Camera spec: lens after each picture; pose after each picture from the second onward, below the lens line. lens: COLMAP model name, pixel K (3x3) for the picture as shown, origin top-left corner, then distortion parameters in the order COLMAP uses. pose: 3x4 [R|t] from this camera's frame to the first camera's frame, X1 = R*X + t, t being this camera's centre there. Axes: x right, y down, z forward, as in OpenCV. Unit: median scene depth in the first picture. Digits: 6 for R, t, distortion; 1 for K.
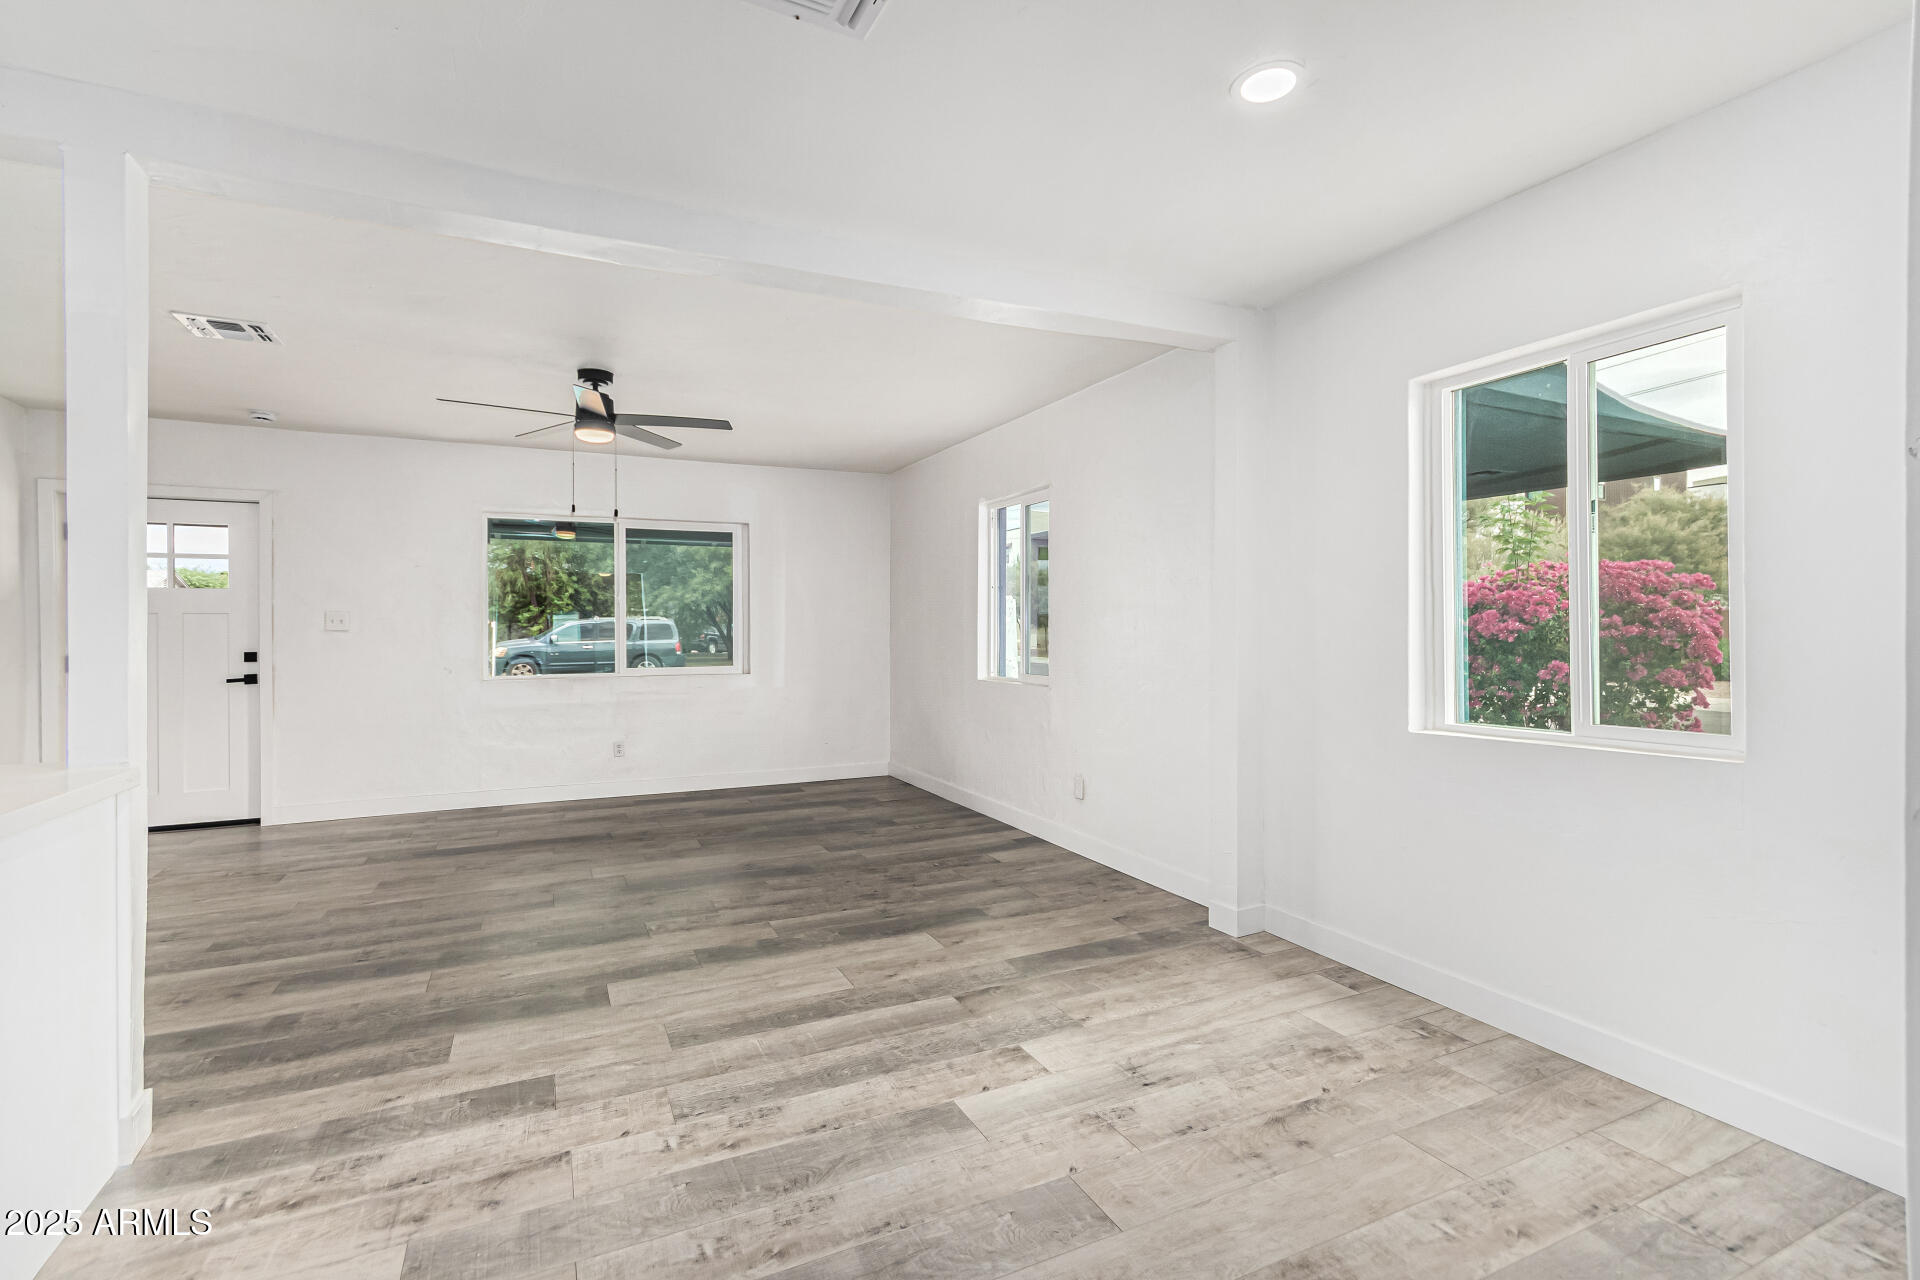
lens RADIAL K [[891.3, 0, 970.1], [0, 891.3, 621.3], [0, 0, 1]] dist [0.009661, -0.001383]
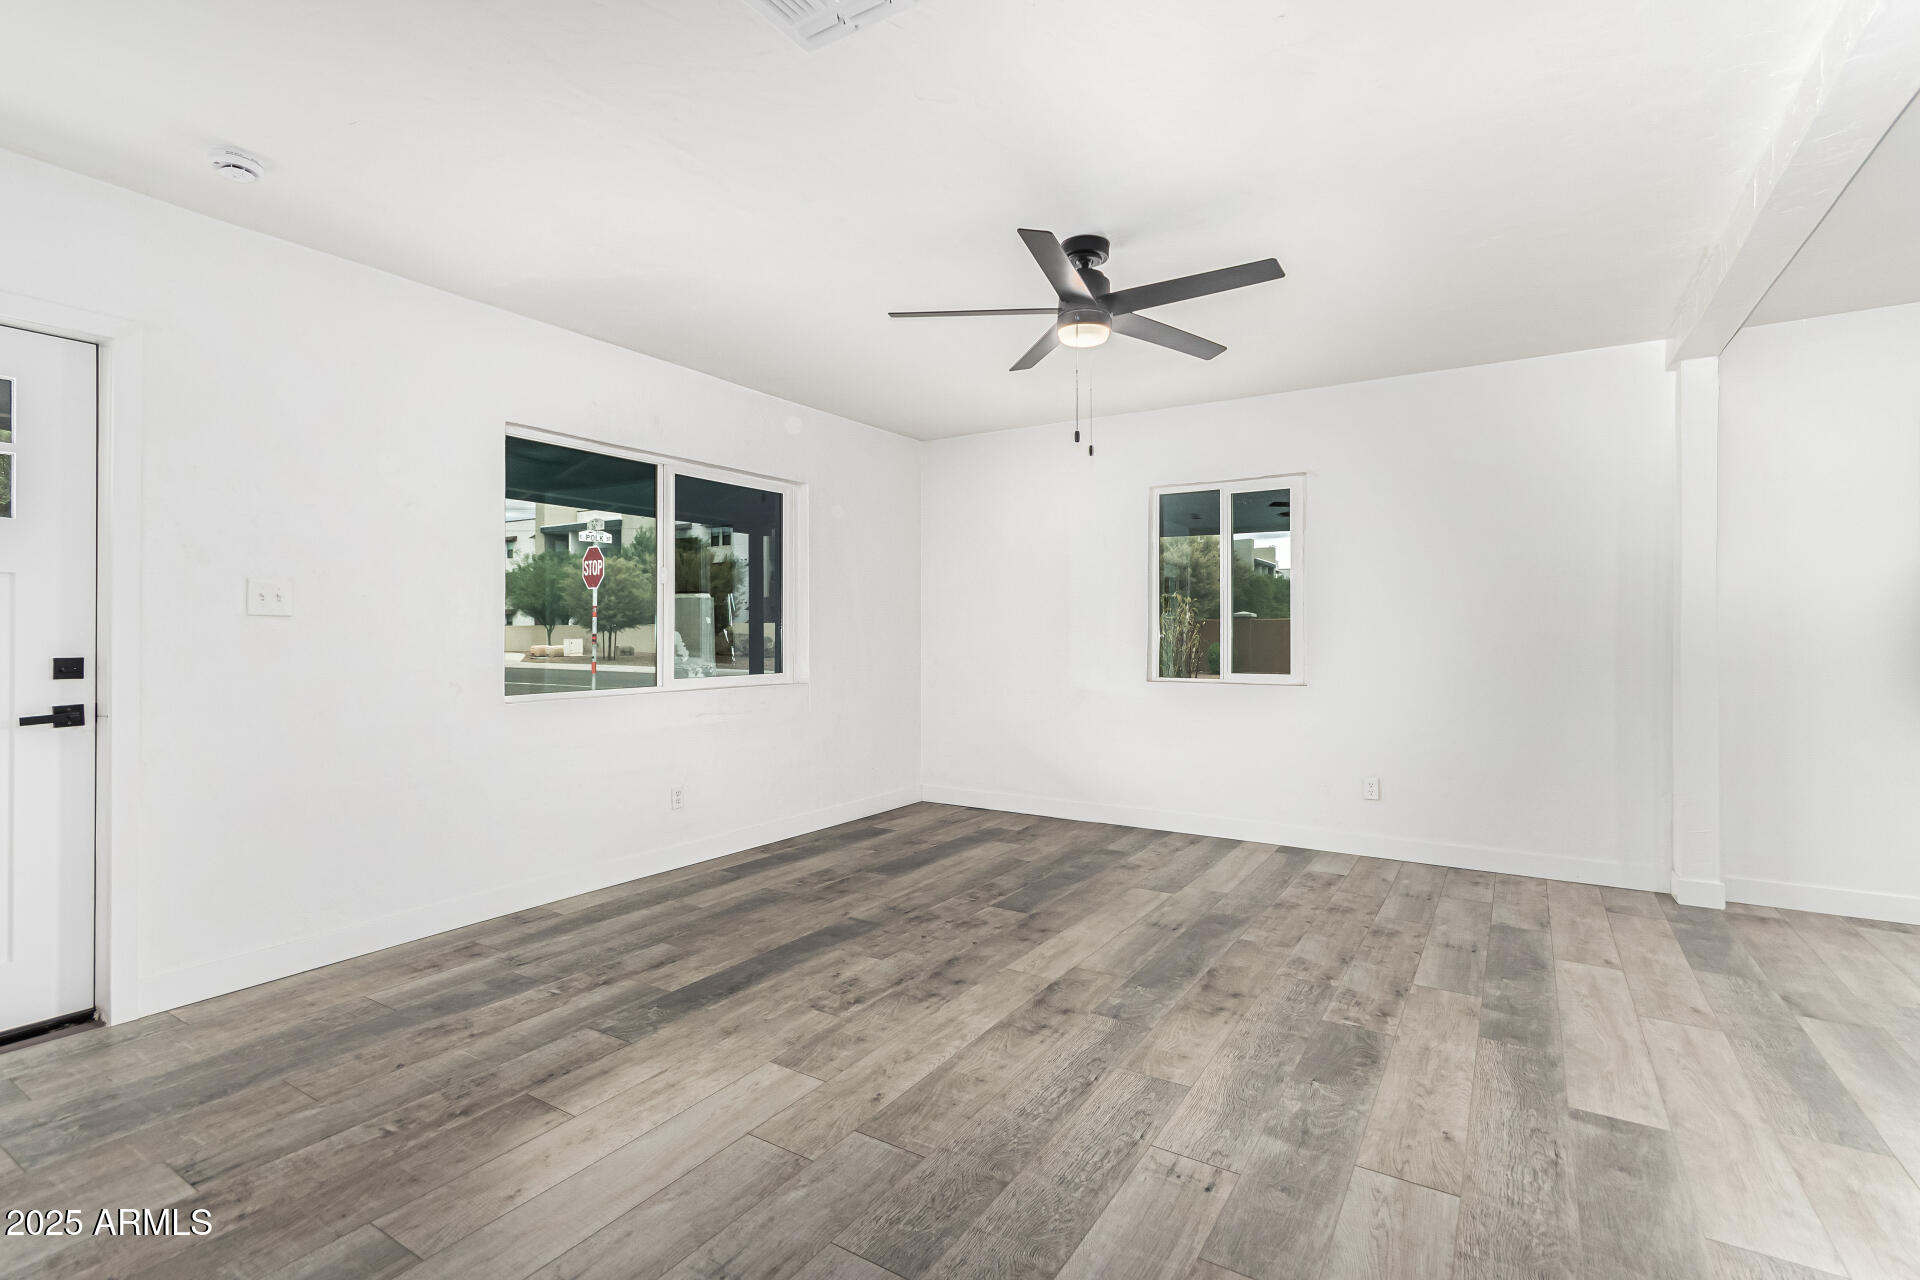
lens RADIAL K [[891.3, 0, 961.6], [0, 891.3, 639.9], [0, 0, 1]] dist [0.009661, -0.001383]
pose [[0.847573, 0.001140, 0.530678, -1.294198], [-0.007797, 0.999916, 0.010305, 0.032496], [-0.530622, -0.012872, 0.847511, 0.708002]]
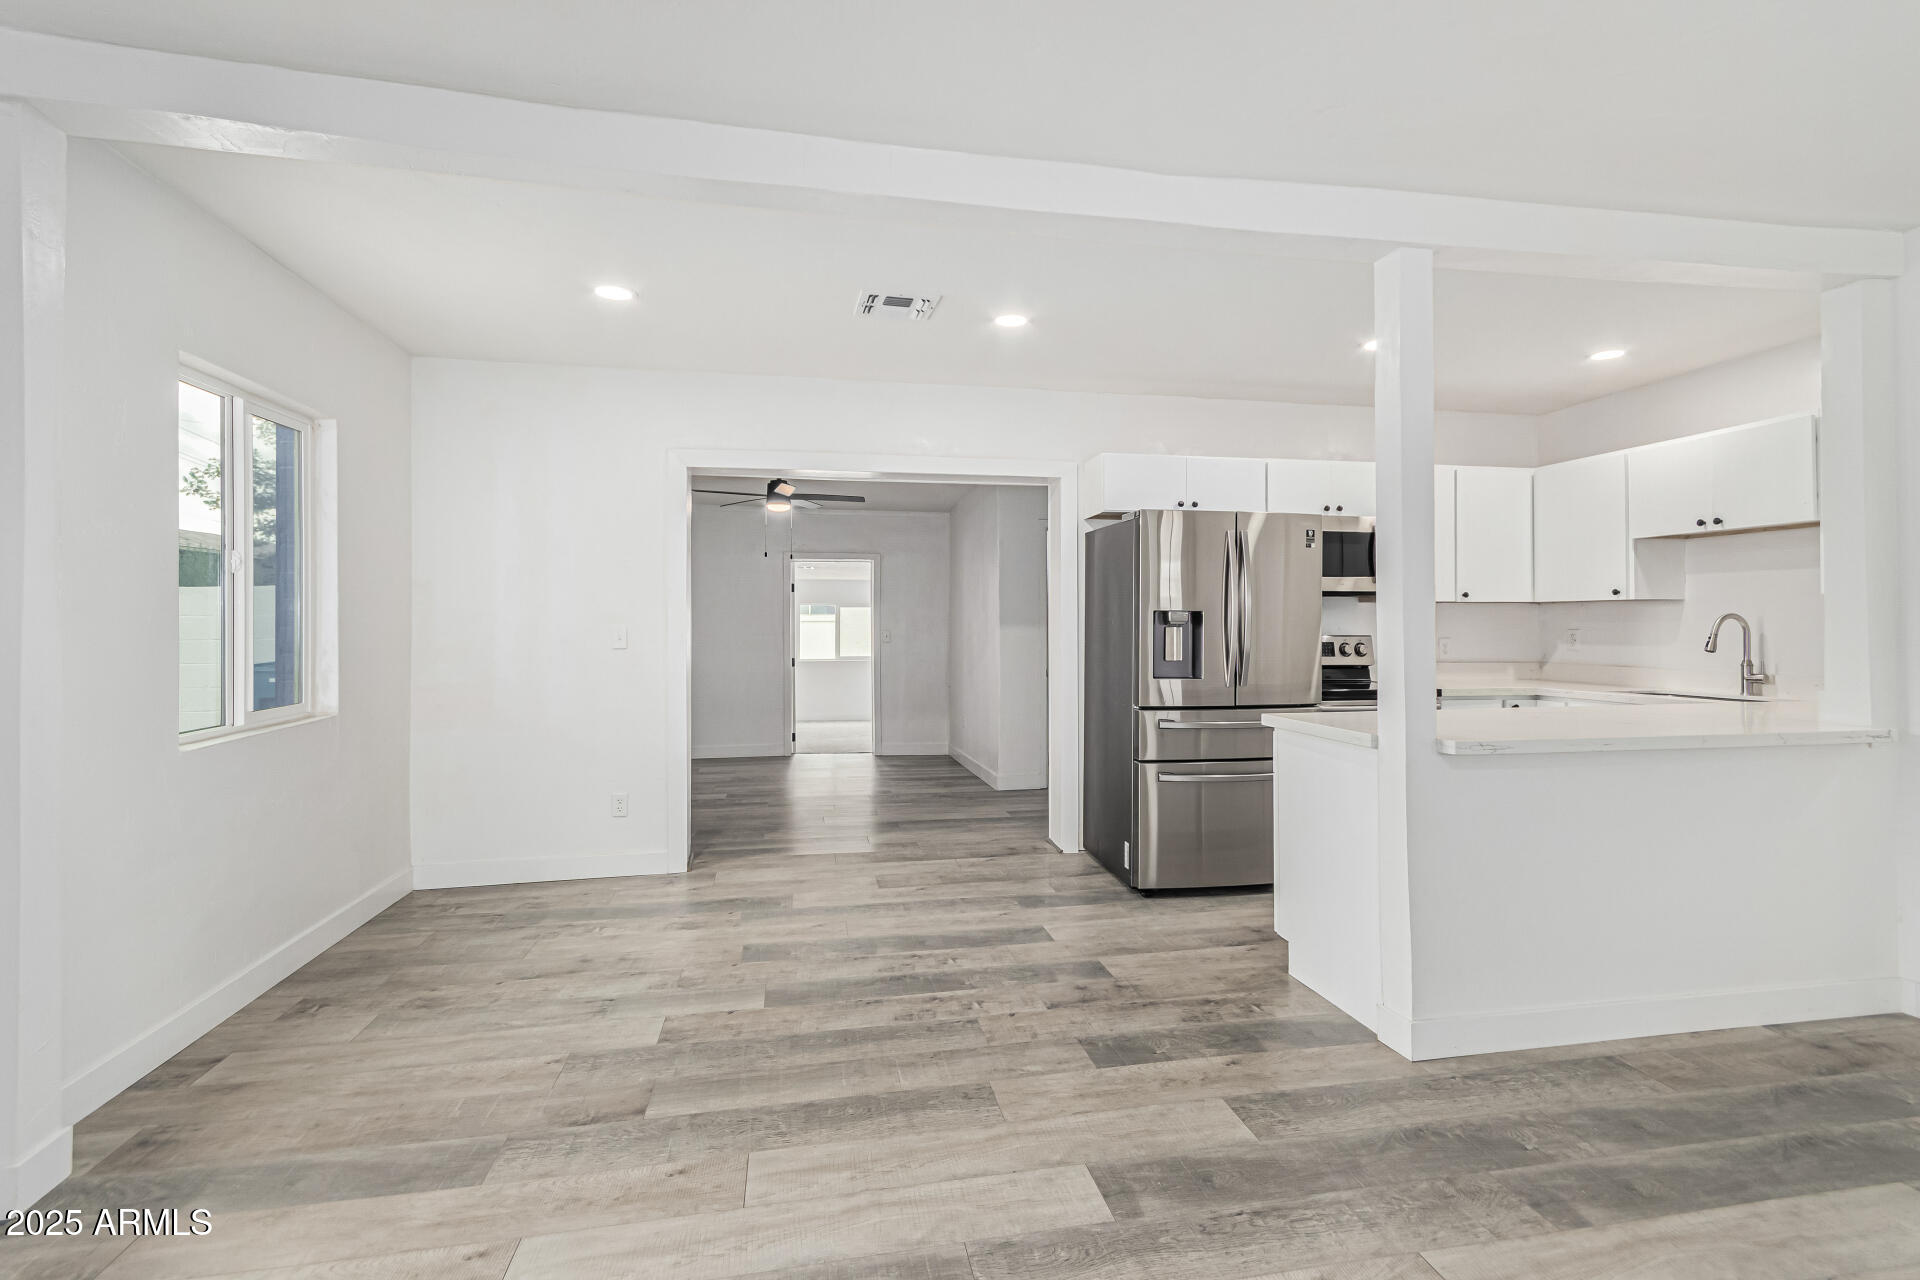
lens RADIAL K [[891.3, 0, 973.0], [0, 891.3, 626.1], [0, 0, 1]] dist [0.009661, -0.001383]
pose [[-0.967281, 0.005186, 0.253656, -0.506930], [0.003548, 0.999970, -0.006914, 0.009448], [-0.253684, -0.005787, -0.967270, 1.741047]]
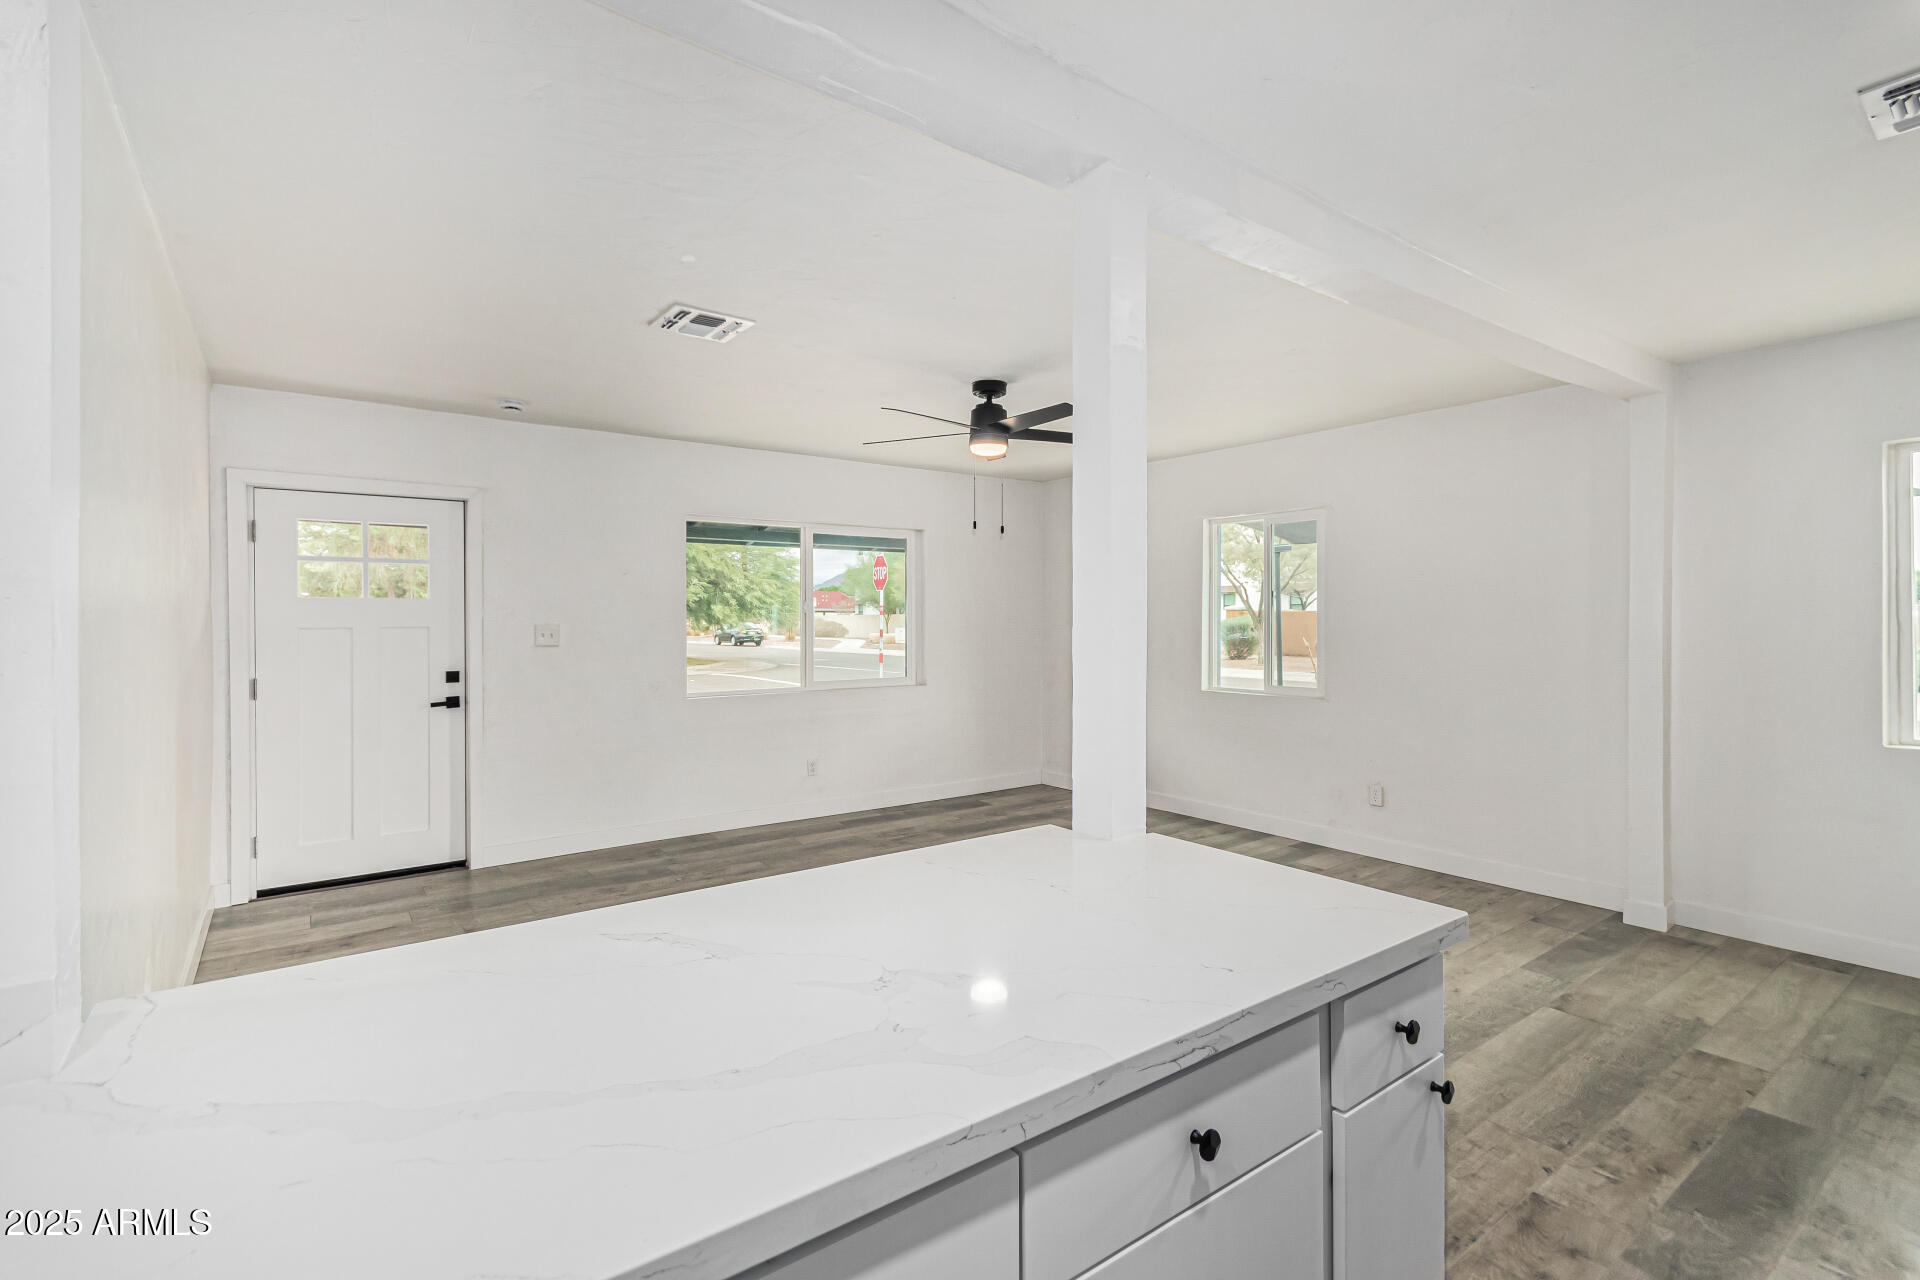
lens RADIAL K [[891.3, 0, 965.1], [0, 891.3, 628.4], [0, 0, 1]] dist [0.009661, -0.001383]
pose [[0.981711, -0.000092, 0.190376, -0.941663], [-0.003217, 0.999849, 0.017073, -0.047152], [-0.190349, -0.017373, 0.981563, 0.099489]]
